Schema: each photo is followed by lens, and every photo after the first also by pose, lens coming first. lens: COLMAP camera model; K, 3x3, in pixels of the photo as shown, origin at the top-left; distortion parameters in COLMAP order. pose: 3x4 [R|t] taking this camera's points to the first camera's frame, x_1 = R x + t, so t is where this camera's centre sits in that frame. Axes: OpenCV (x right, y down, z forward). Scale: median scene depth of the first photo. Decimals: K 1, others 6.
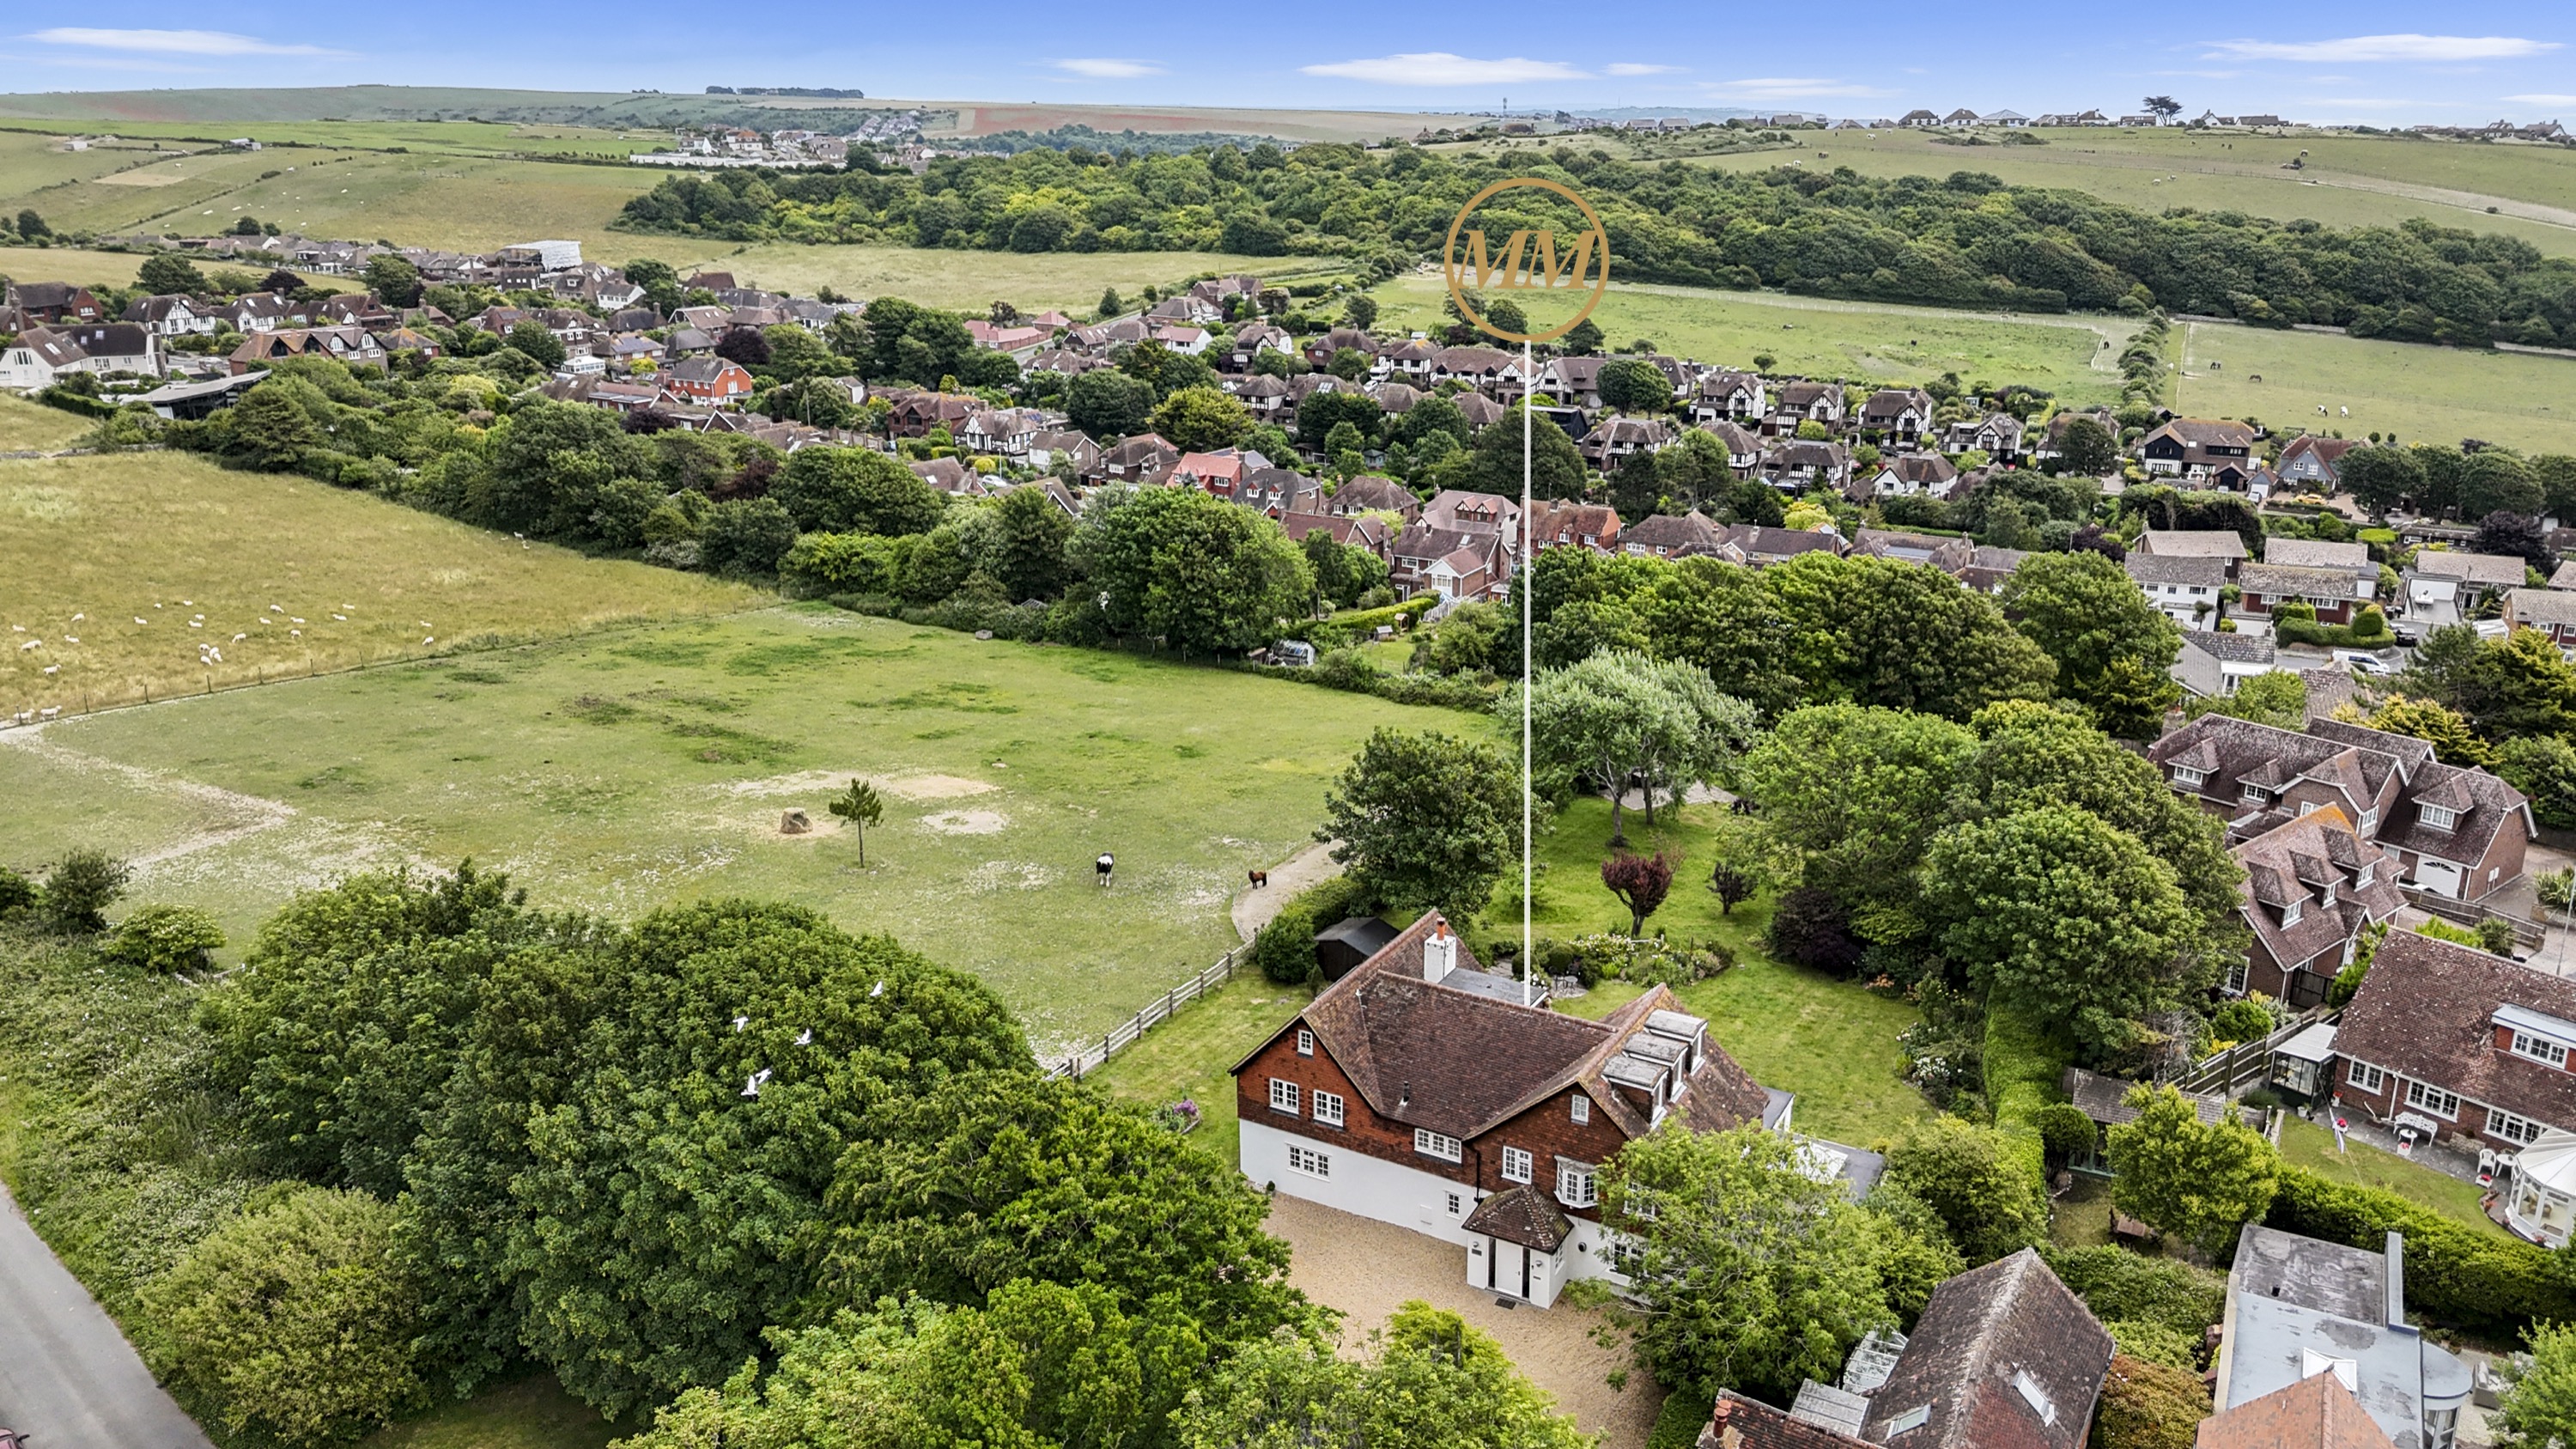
lens RADIAL K [[1865.2, 0, 1294.9], [0, 1865.2, 742.7], [0, 0, 1]] dist [0.062735, -0.057466]
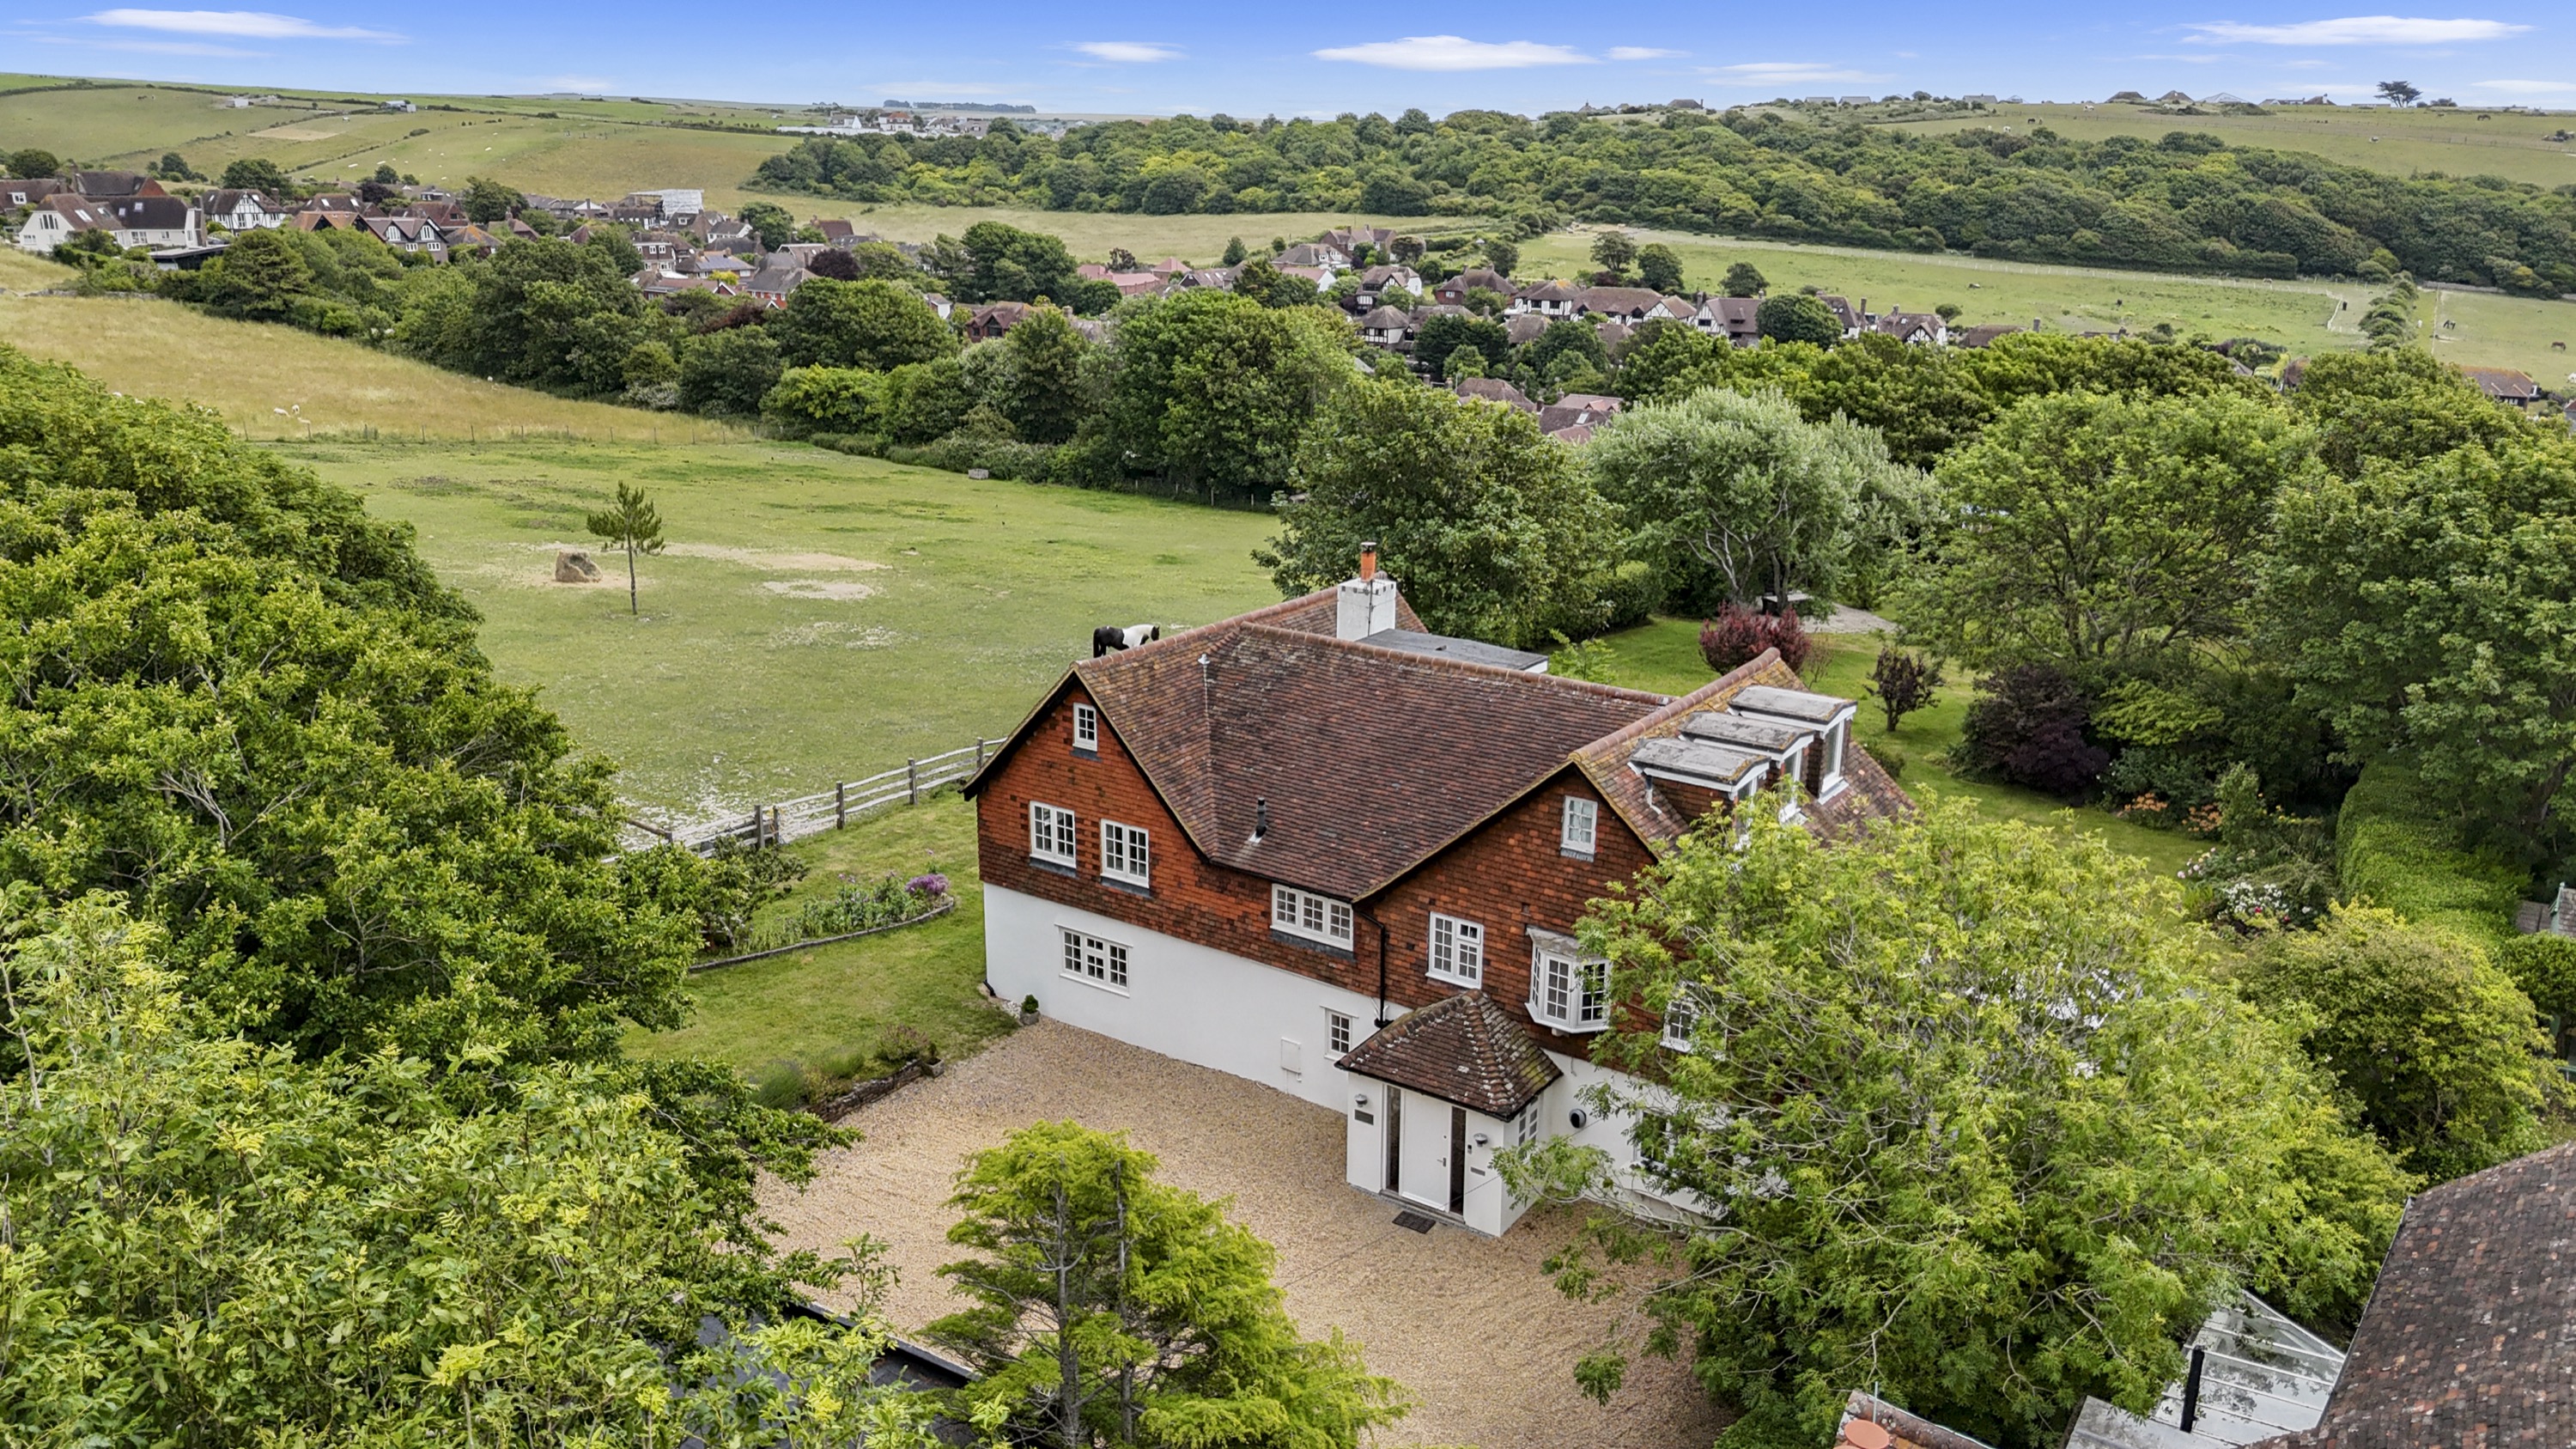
lens RADIAL K [[1865.2, 0, 1303.2], [0, 1865.2, 735.4], [0, 0, 1]] dist [0.062735, -0.057466]
pose [[0.996249, 0.042871, -0.075164, 0.035650], [-0.044636, 0.998762, -0.021956, 0.057041], [0.074130, 0.025229, 0.996929, 0.157327]]
